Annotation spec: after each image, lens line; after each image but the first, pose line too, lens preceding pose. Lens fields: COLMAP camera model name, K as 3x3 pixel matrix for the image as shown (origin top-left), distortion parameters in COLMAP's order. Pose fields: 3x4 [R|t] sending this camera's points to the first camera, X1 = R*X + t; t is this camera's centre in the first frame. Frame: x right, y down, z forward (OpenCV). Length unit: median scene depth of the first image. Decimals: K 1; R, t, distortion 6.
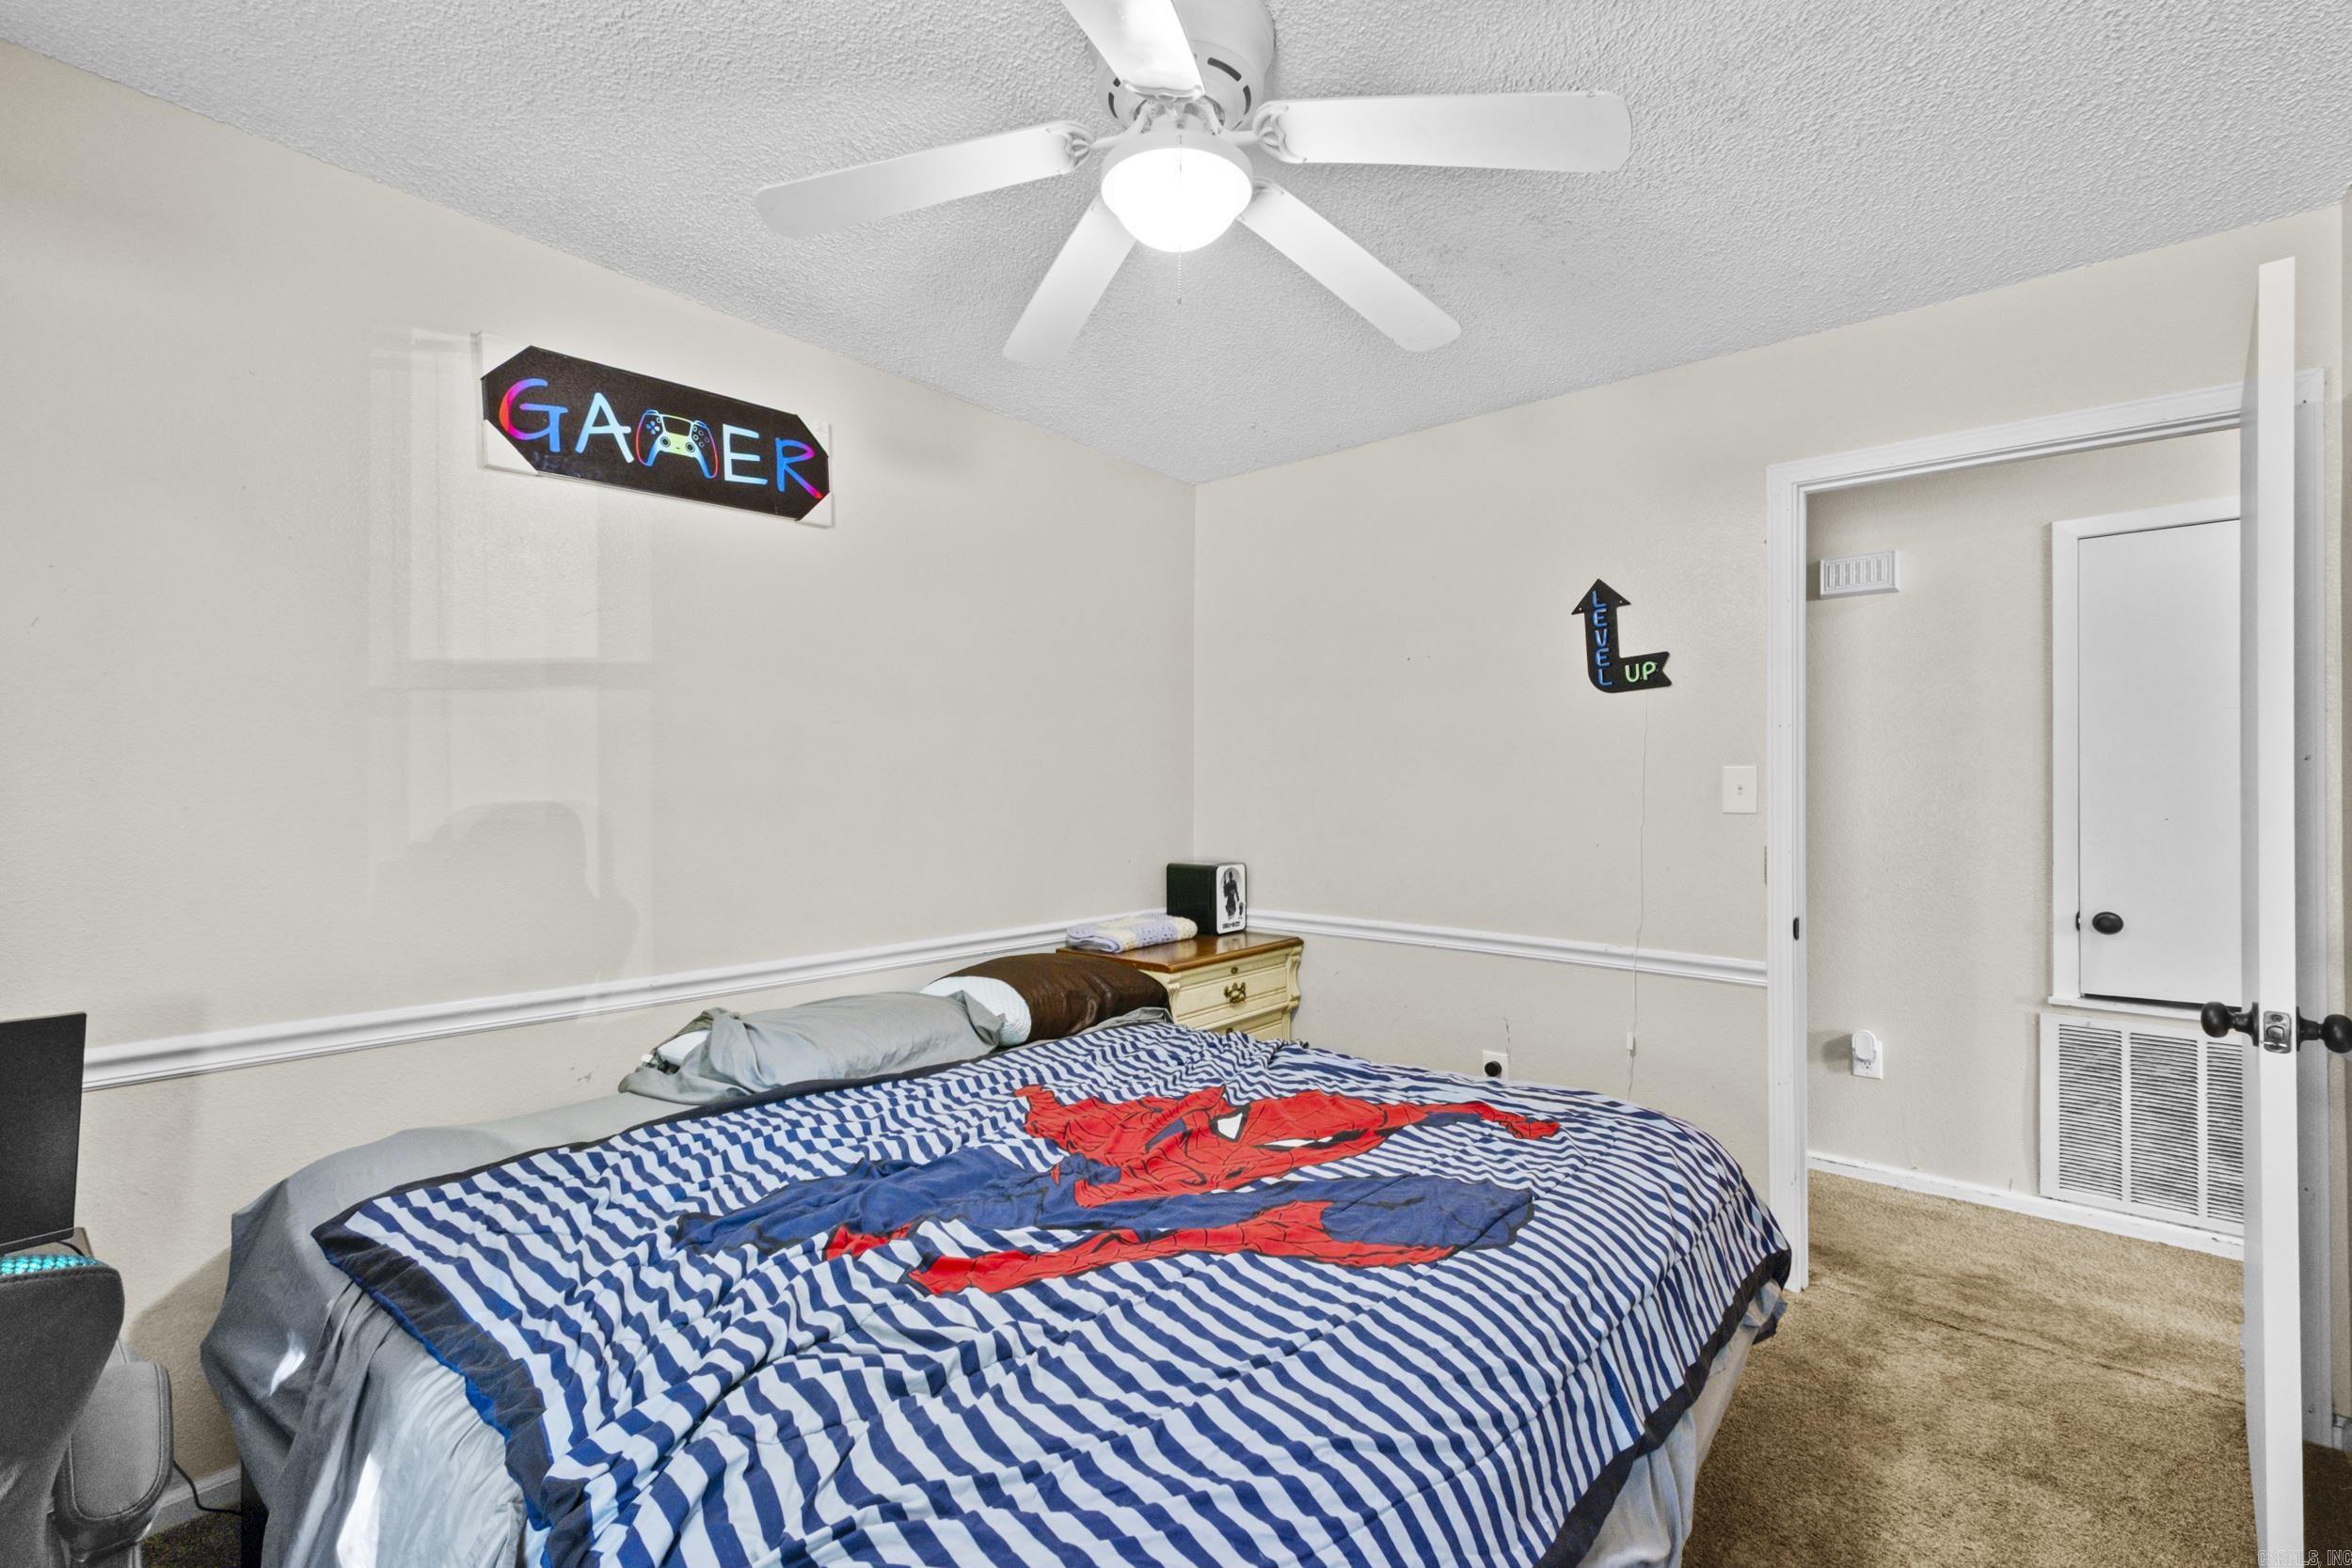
lens RADIAL K [[1017.1, 0, 1185.1], [0, 1017.1, 778.7], [0, 0, 1]] dist [0.004911, 0.000117]
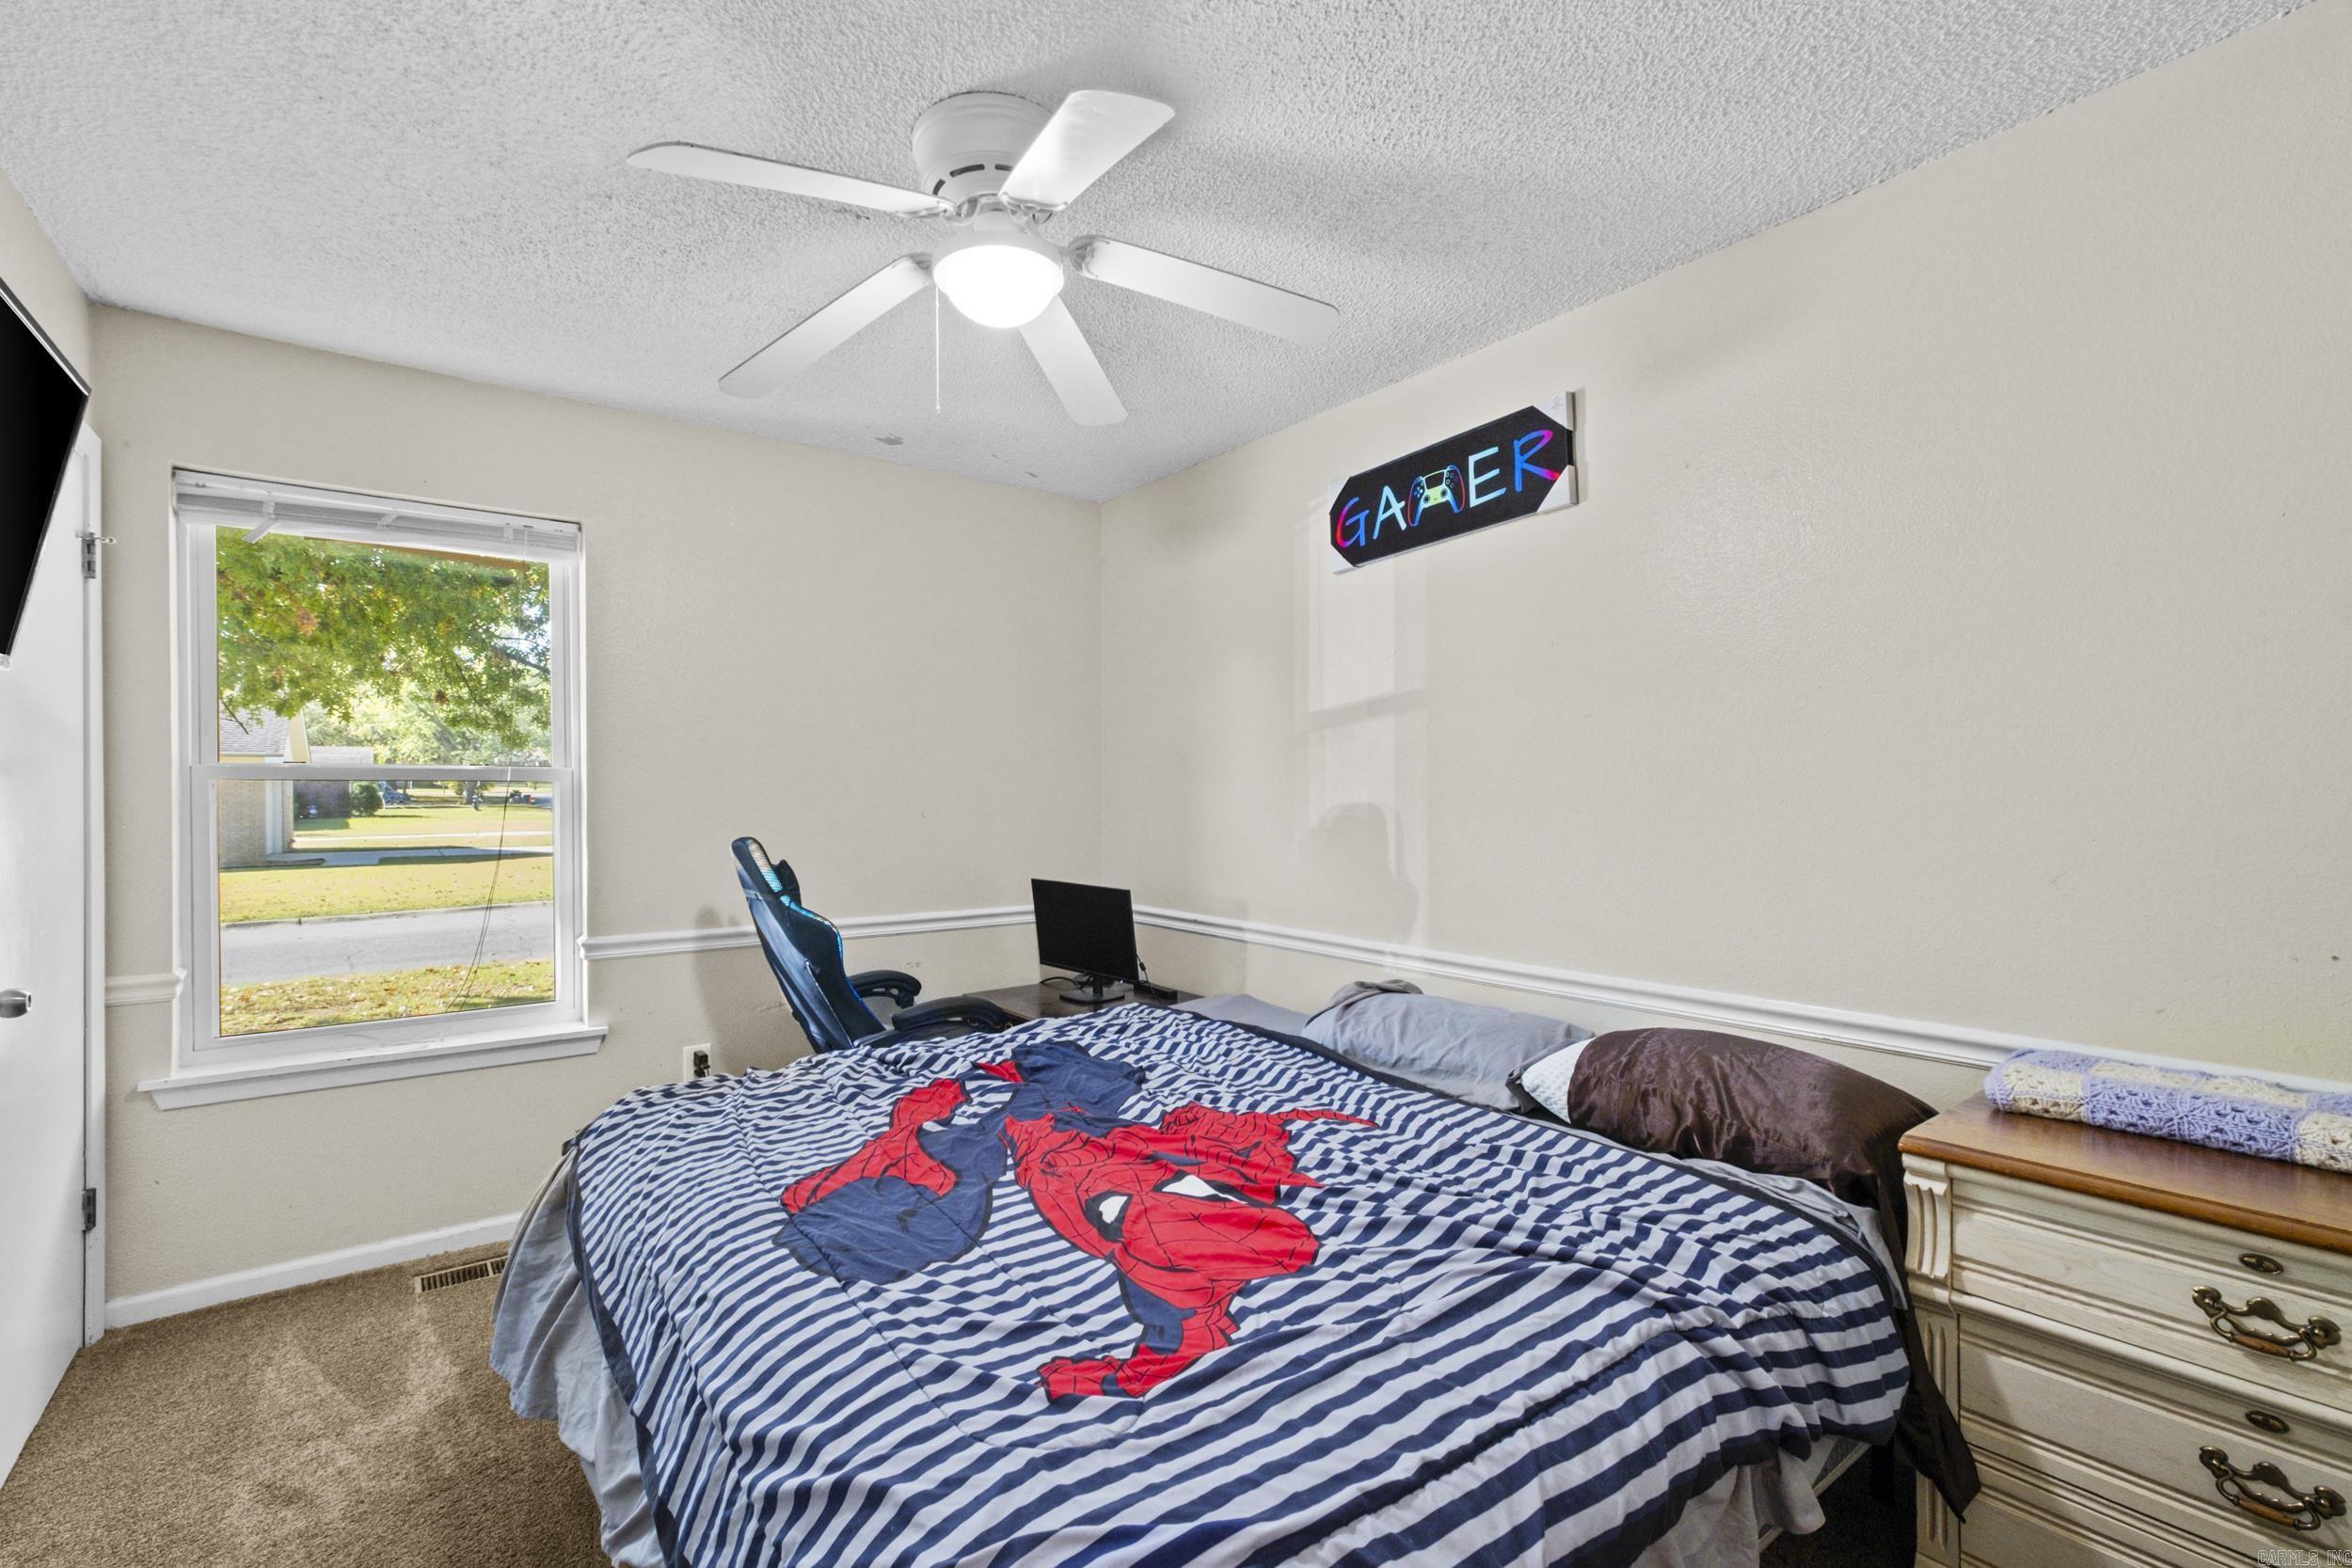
lens RADIAL K [[1017.1, 0, 1180.2], [0, 1017.1, 801.2], [0, 0, 1]] dist [0.004911, 0.000117]
pose [[-0.225906, -0.004616, -0.974138, 0.733981], [0.008624, 0.999940, -0.006738, 0.027298], [0.974111, -0.009923, -0.225853, 1.023705]]
